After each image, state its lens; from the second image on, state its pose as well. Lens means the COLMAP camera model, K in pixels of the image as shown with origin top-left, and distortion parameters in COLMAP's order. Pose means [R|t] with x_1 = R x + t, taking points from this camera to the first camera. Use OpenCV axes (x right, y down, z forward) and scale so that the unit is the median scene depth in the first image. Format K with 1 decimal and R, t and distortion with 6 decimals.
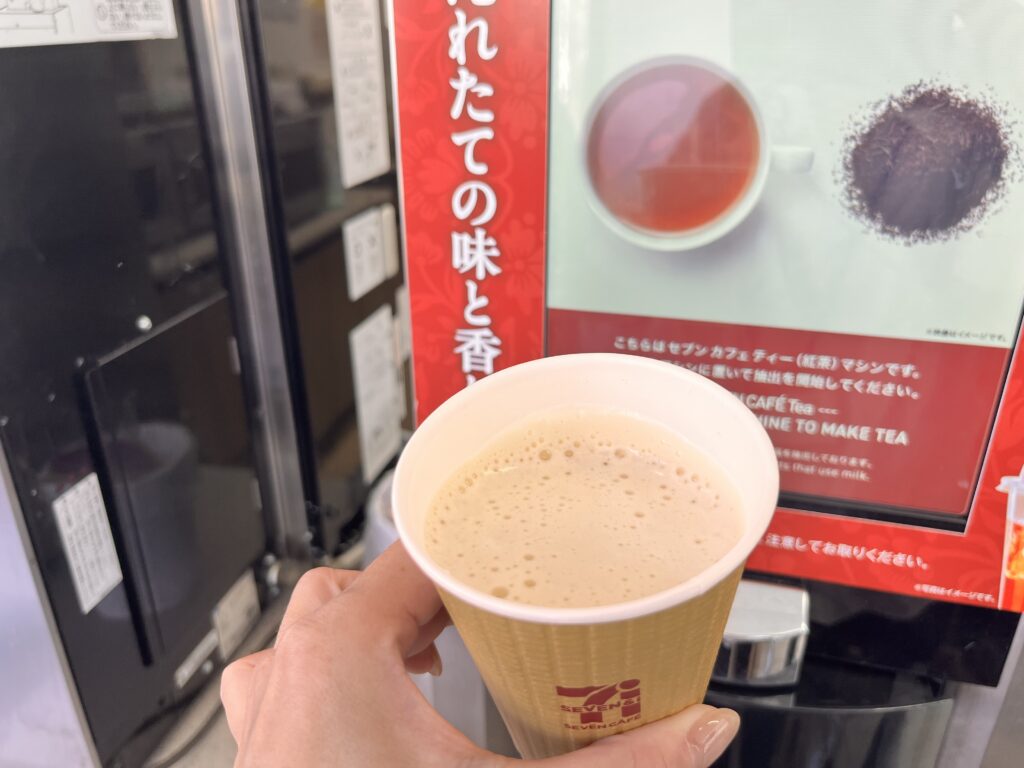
lens RADIAL K [[797.3, 0, 516.1], [0, 797.3, 374.3], [0, 0, 1]] dist [0.045785, -0.103852]
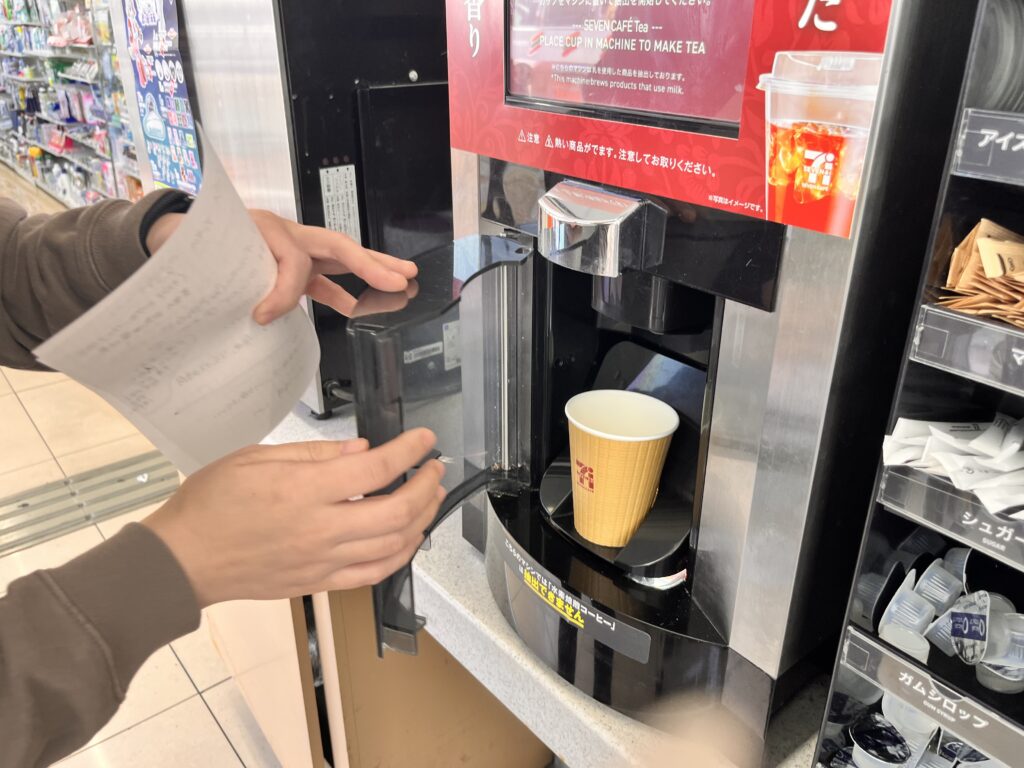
lens RADIAL K [[791.8, 0, 515.3], [0, 791.8, 375.6], [0, 0, 1]] dist [0.005639, -0.002077]
pose [[0.813811, 0.250207, -0.524508, 0.964718], [-0.239599, 0.966746, 0.089414, 0.493567], [0.529437, 0.052906, 0.846698, -0.102200]]
